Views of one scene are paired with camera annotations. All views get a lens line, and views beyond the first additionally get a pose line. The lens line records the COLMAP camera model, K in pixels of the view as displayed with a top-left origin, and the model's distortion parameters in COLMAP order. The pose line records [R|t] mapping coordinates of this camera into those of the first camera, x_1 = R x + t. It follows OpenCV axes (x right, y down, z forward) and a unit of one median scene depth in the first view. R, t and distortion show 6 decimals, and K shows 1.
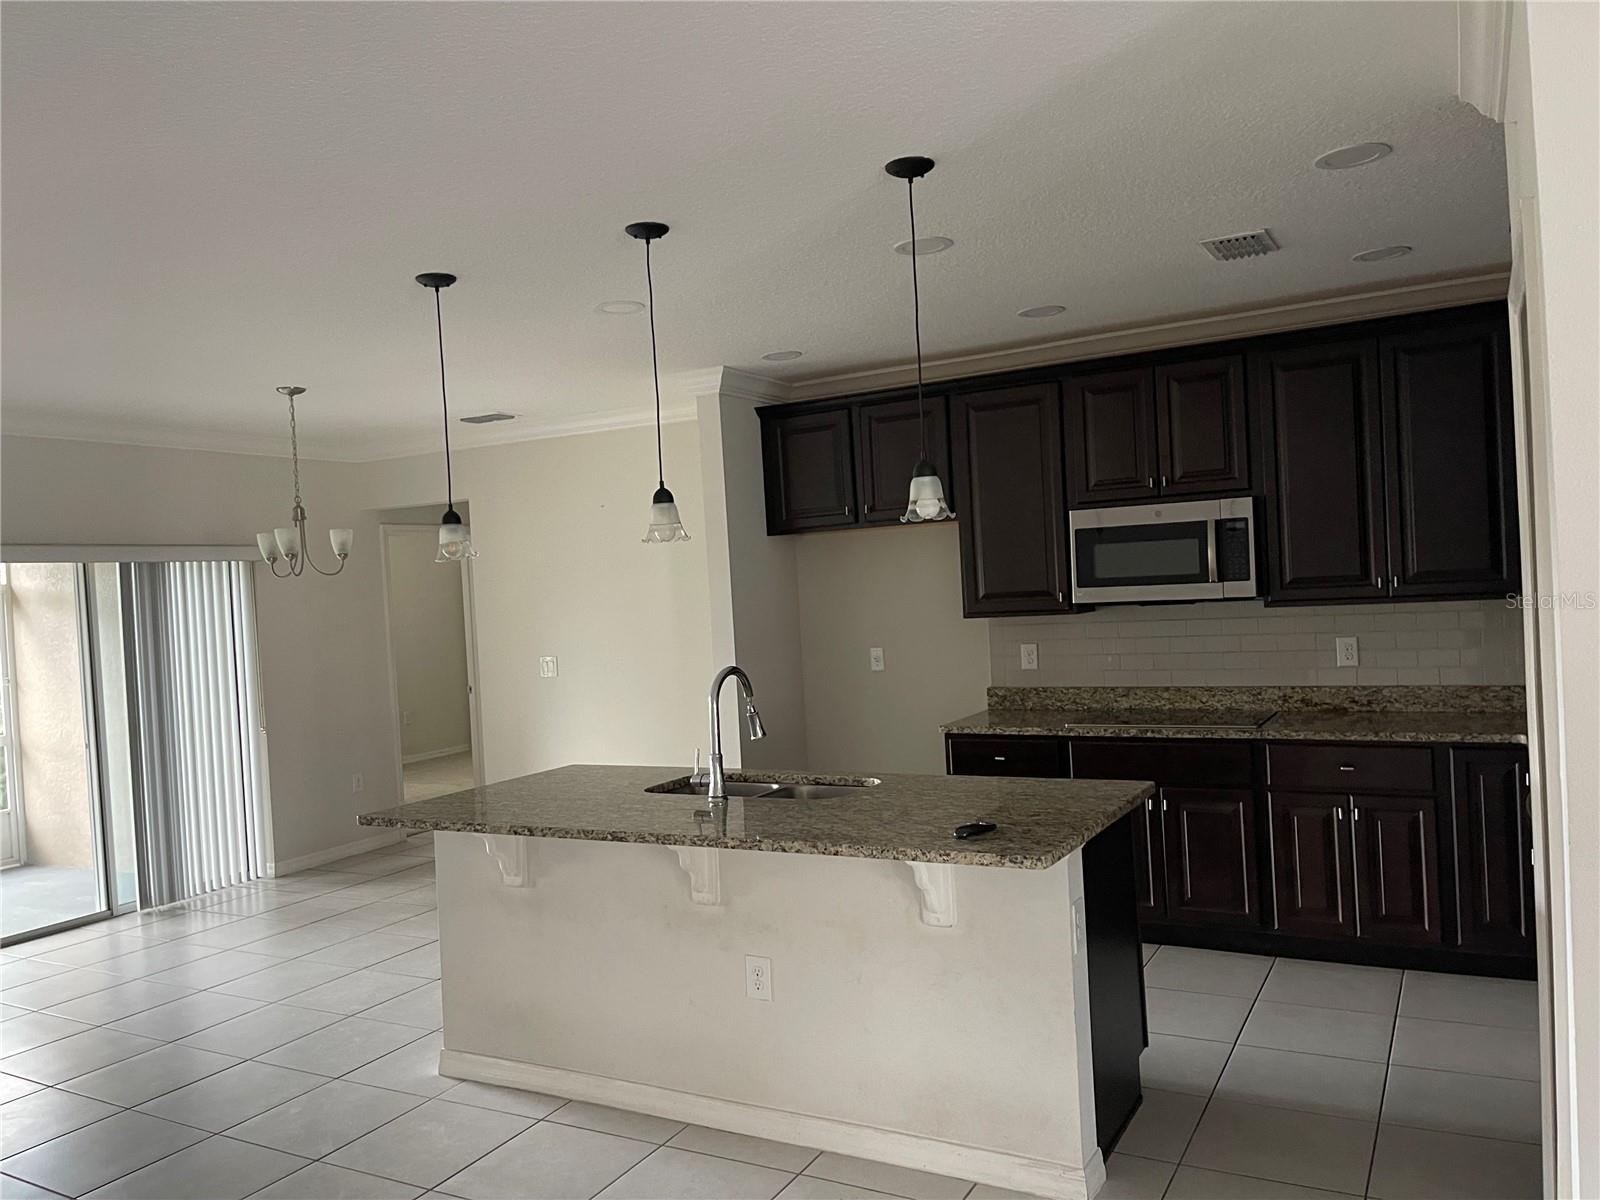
lens RADIAL K [[1207.6, 0, 794.8], [0, 1207.6, 600.3], [0, 0, 1]] dist [0.074315, -0.093756]
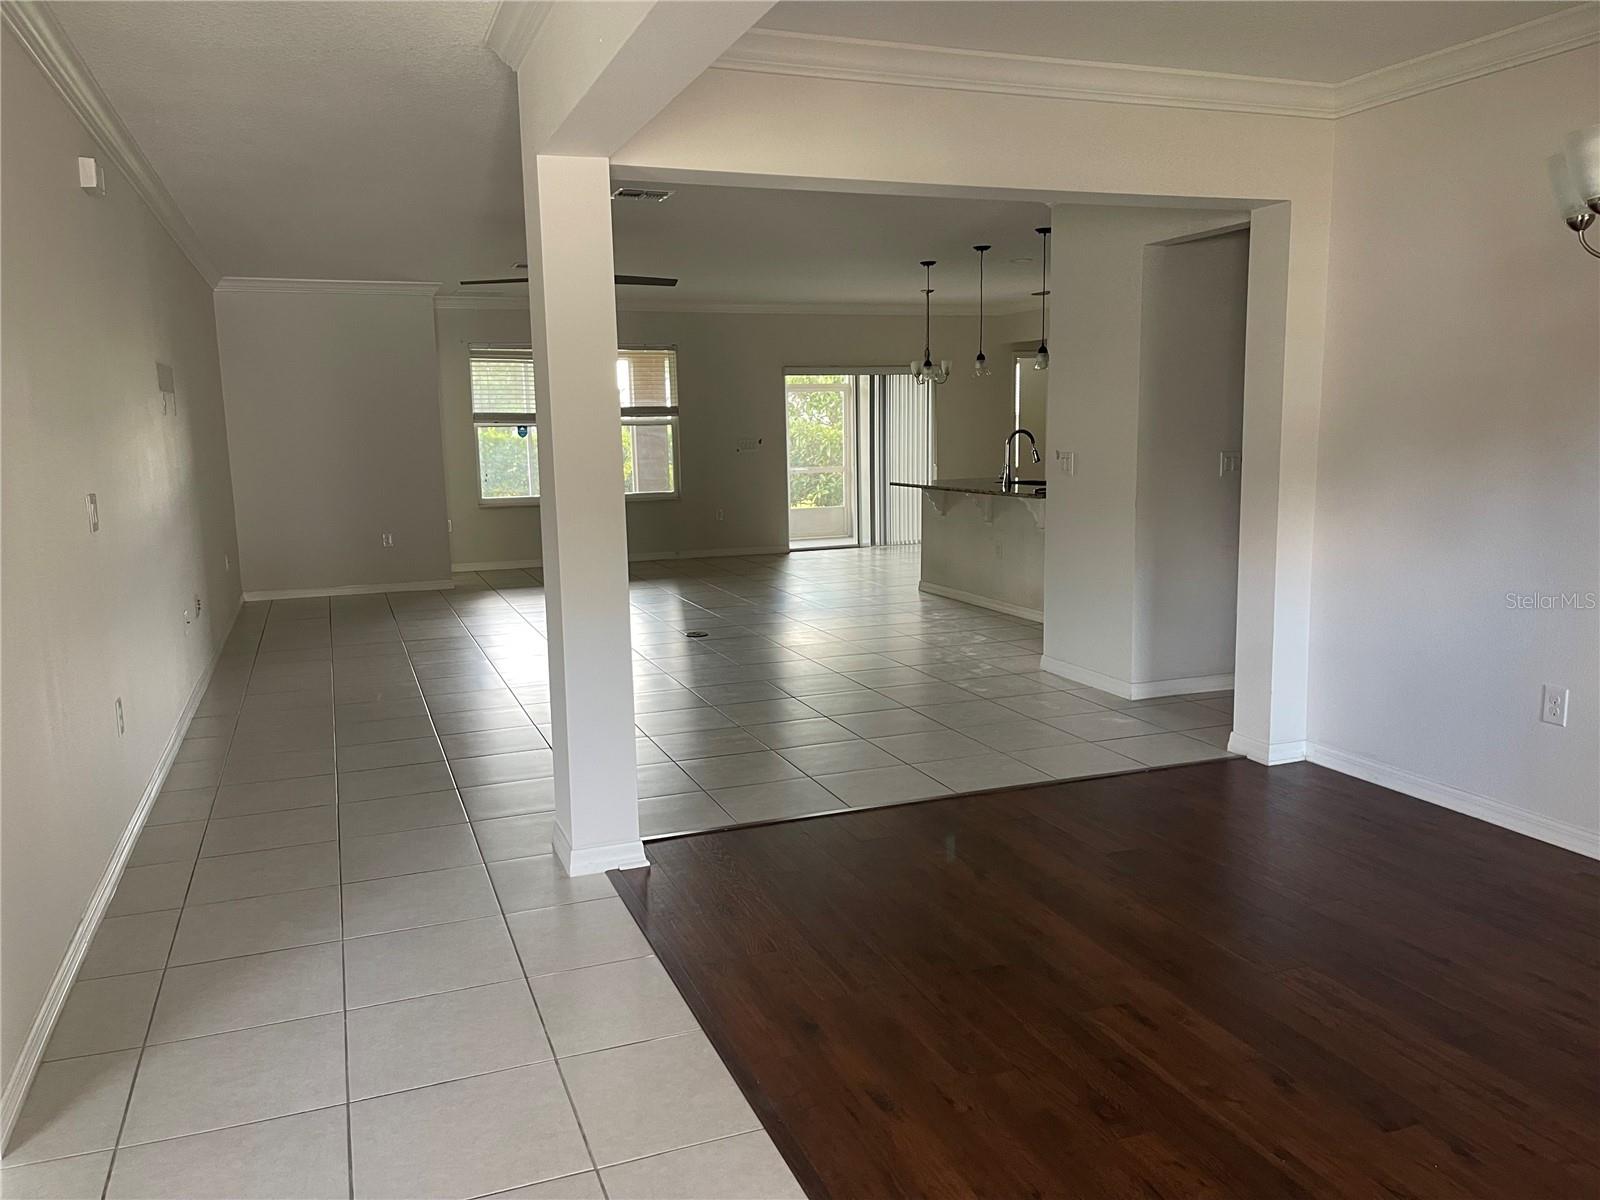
lens RADIAL K [[1218.7, 0, 794.7], [0, 1218.7, 609.8], [0, 0, 1]] dist [0.085510, -0.099593]
pose [[0.765631, 0.138158, -0.628269, 0.823066], [-0.029395, 0.983158, 0.180378, -0.011699], [0.642608, -0.119635, 0.756797, -0.800995]]
